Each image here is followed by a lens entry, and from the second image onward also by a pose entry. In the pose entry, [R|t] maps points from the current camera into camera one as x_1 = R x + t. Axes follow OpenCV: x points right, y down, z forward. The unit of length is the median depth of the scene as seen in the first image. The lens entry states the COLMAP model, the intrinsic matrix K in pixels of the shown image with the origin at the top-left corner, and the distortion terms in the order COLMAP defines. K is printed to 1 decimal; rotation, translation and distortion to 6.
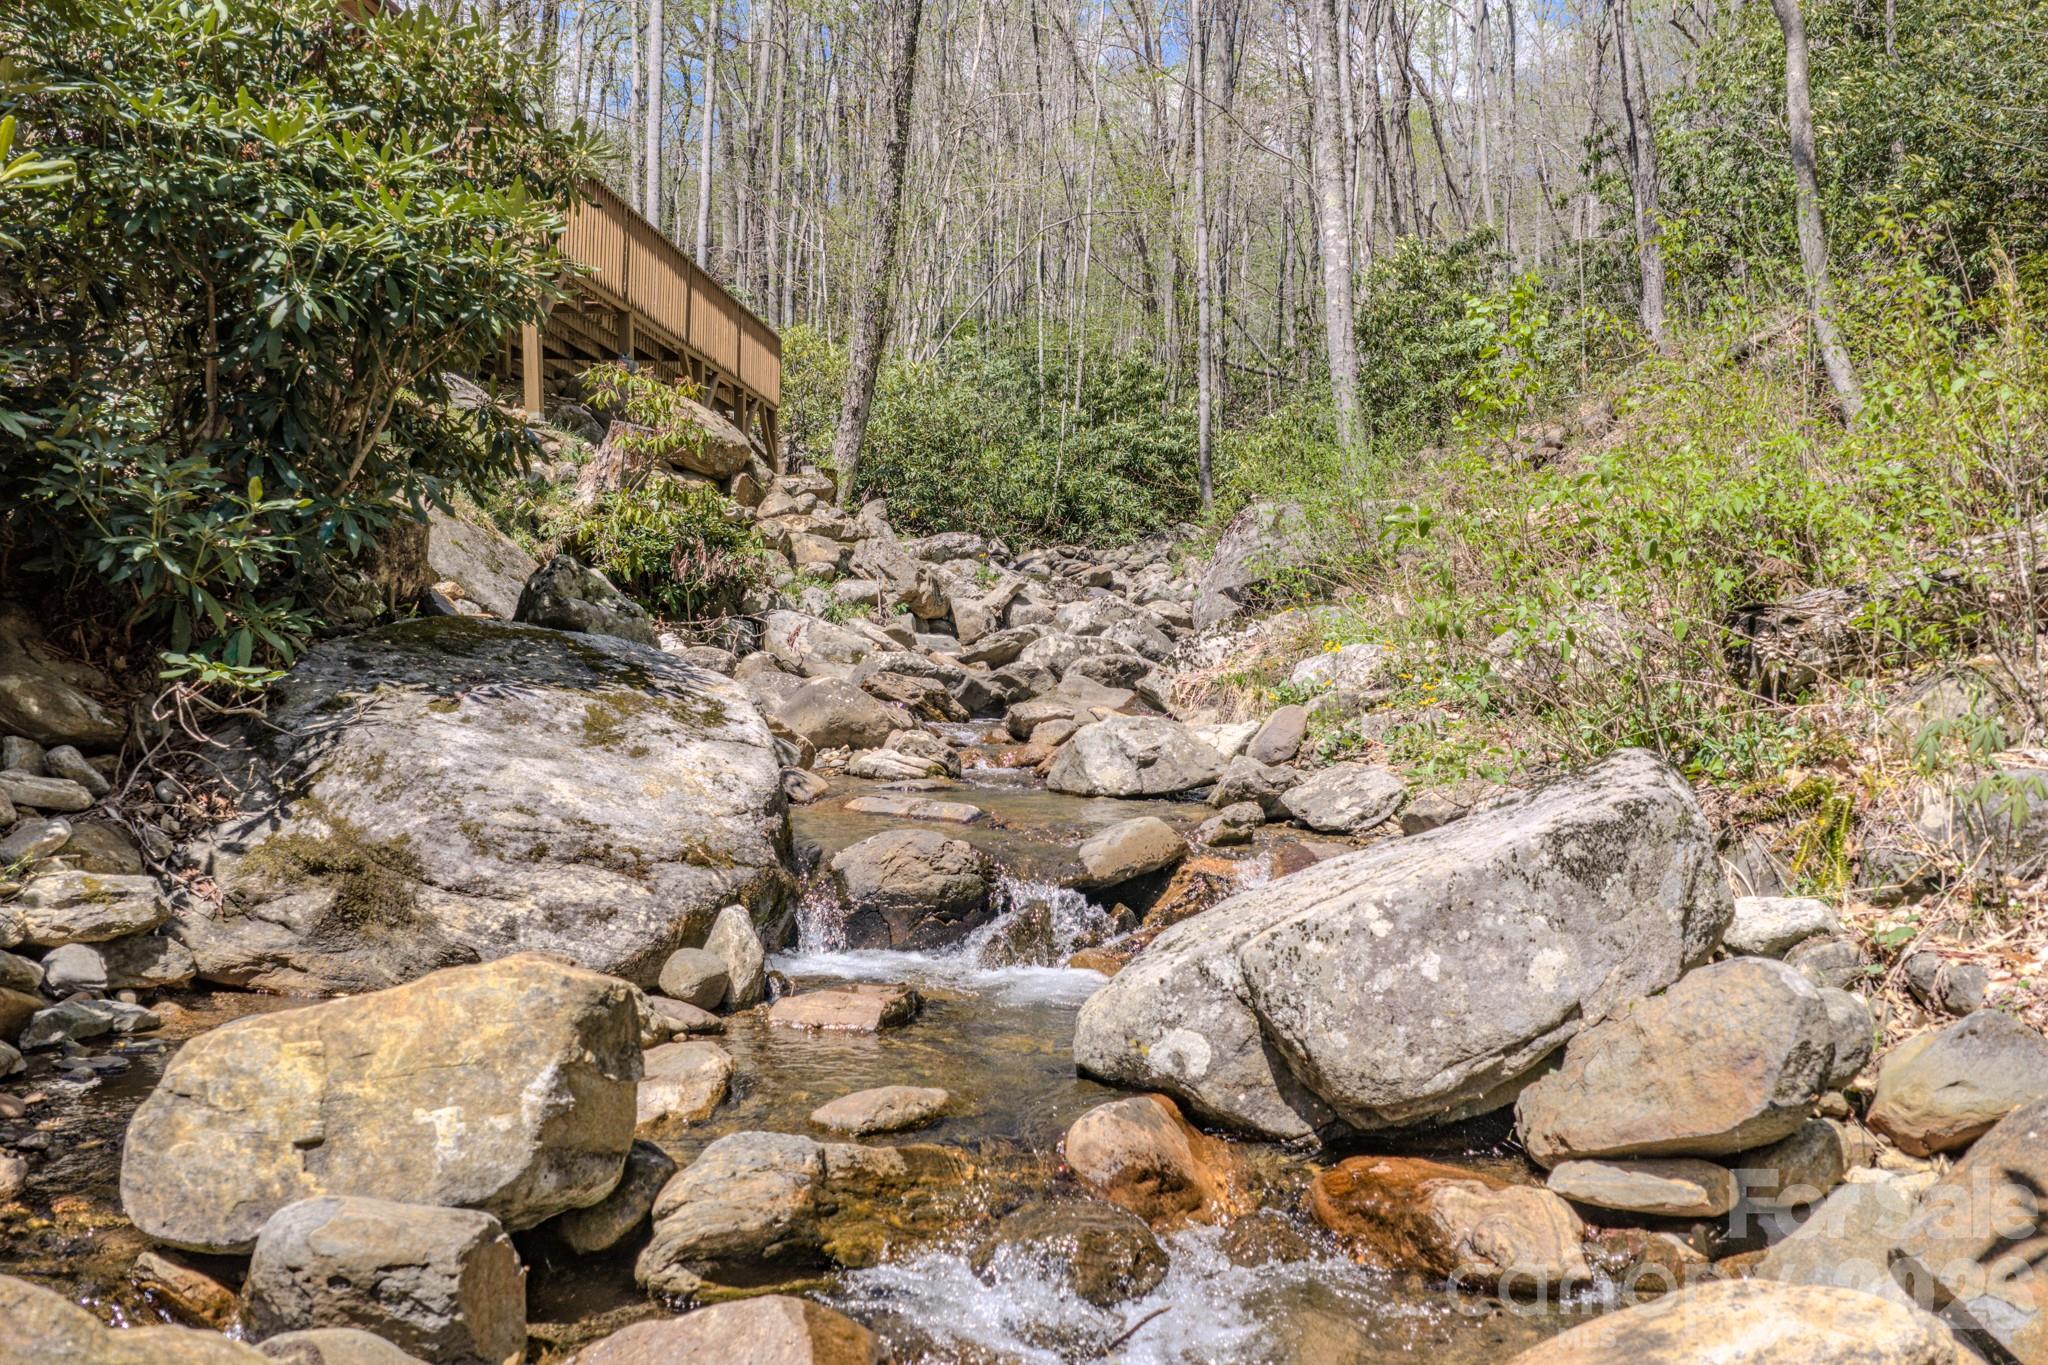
lens RADIAL K [[1728.5, 0, 1024.0], [0, 1728.5, 682.5], [0, 0, 1]] dist [0.008300, 0.001690]
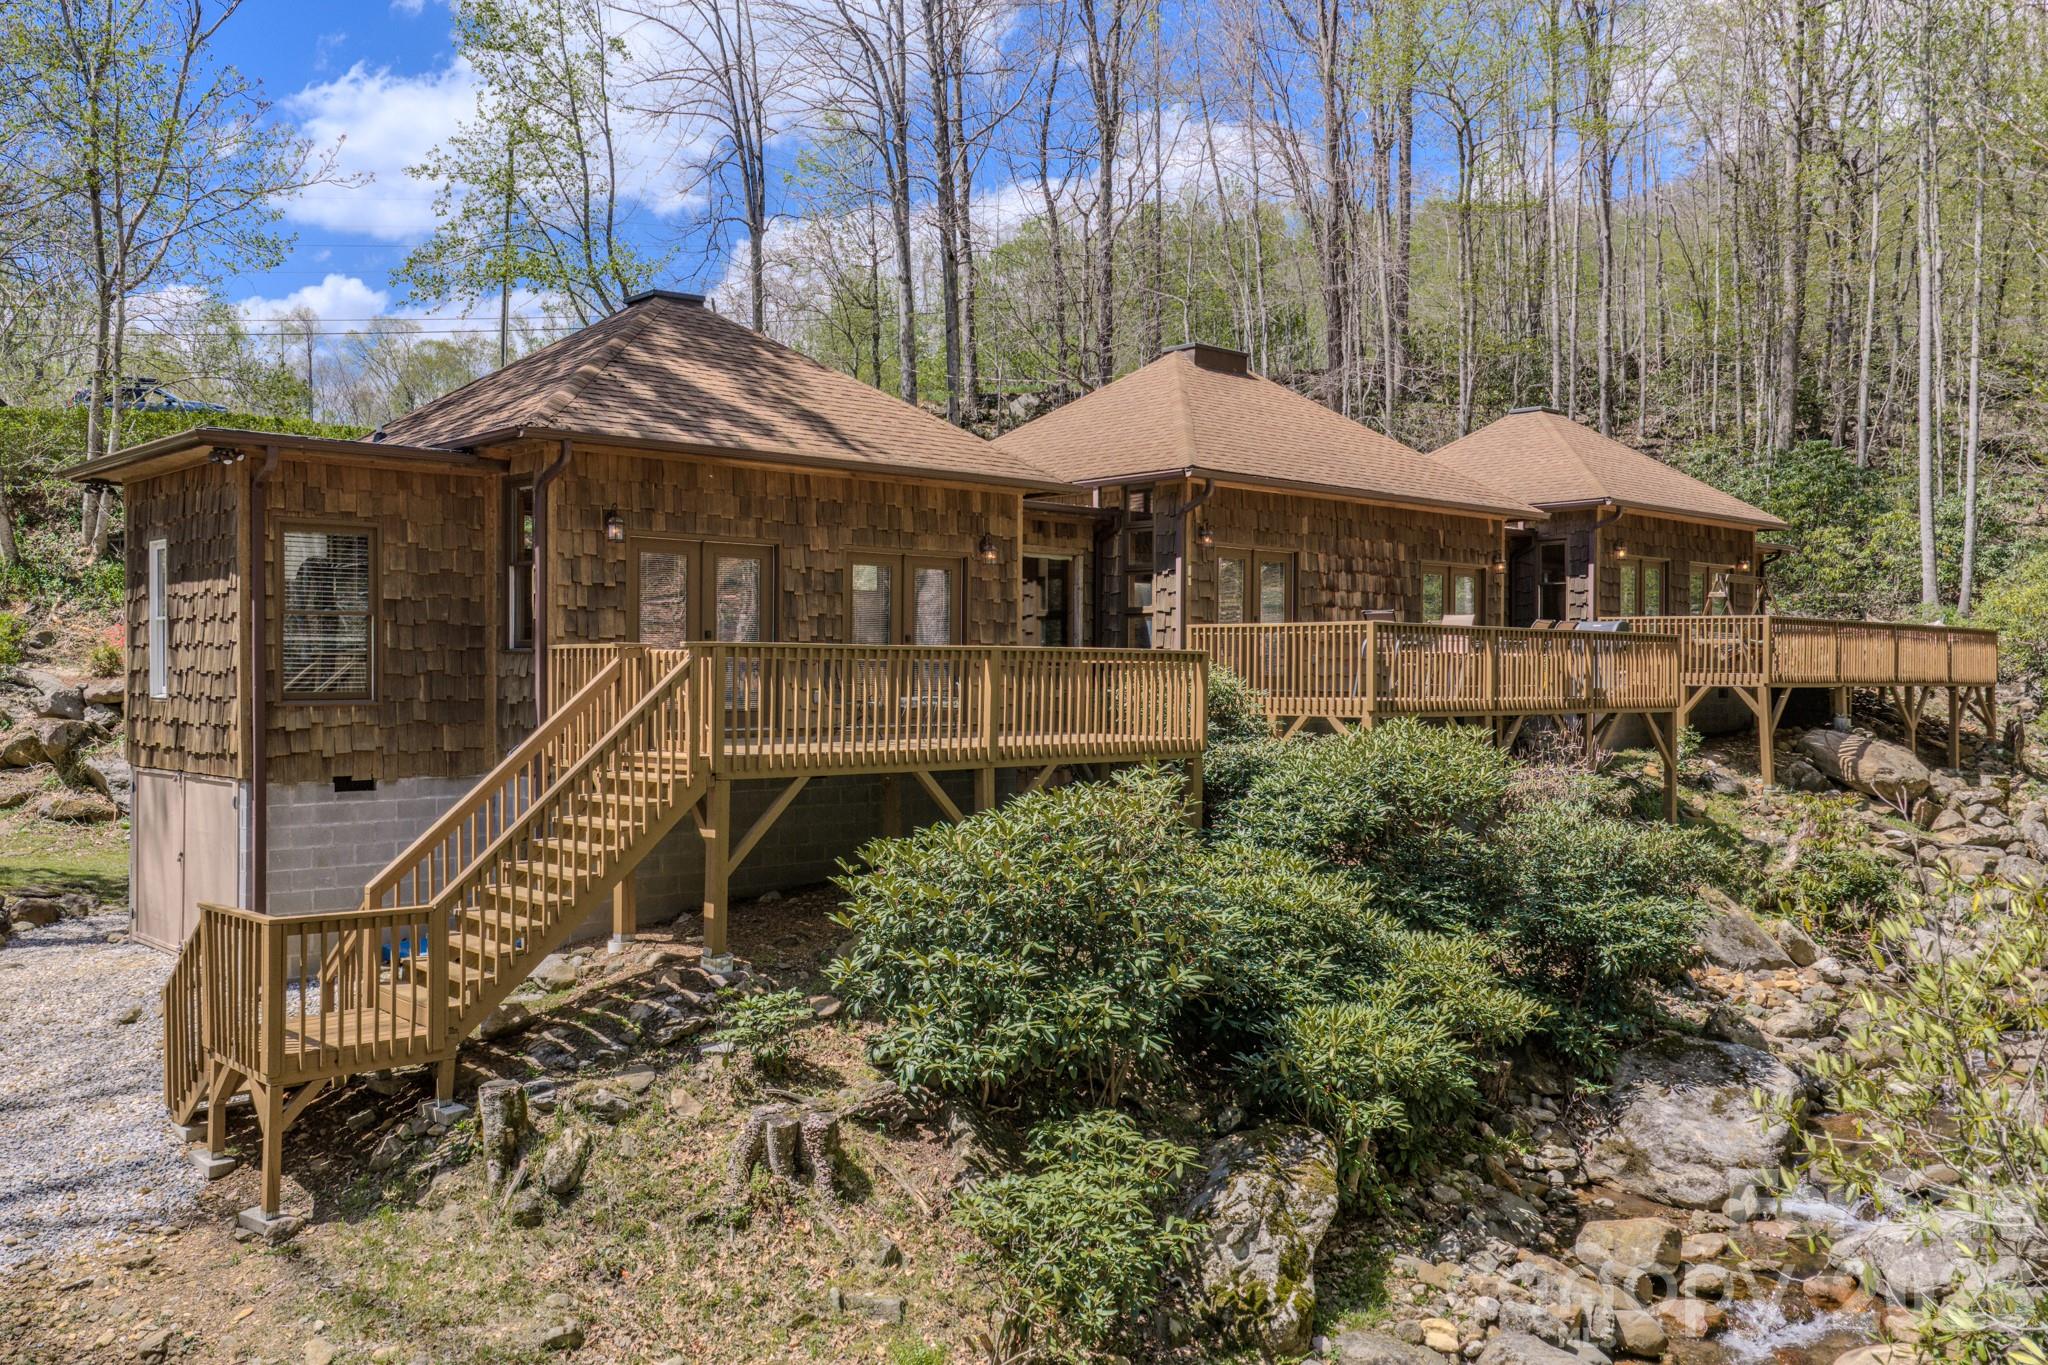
lens RADIAL K [[1728.5, 0, 1024.0], [0, 1728.5, 682.5], [0, 0, 1]] dist [0.008300, 0.001690]
pose [[0.730155, -0.016675, -0.683078, 0.908330], [0.017186, 0.999834, -0.006038, -0.693370], [0.683065, -0.007330, 0.730321, -1.924556]]
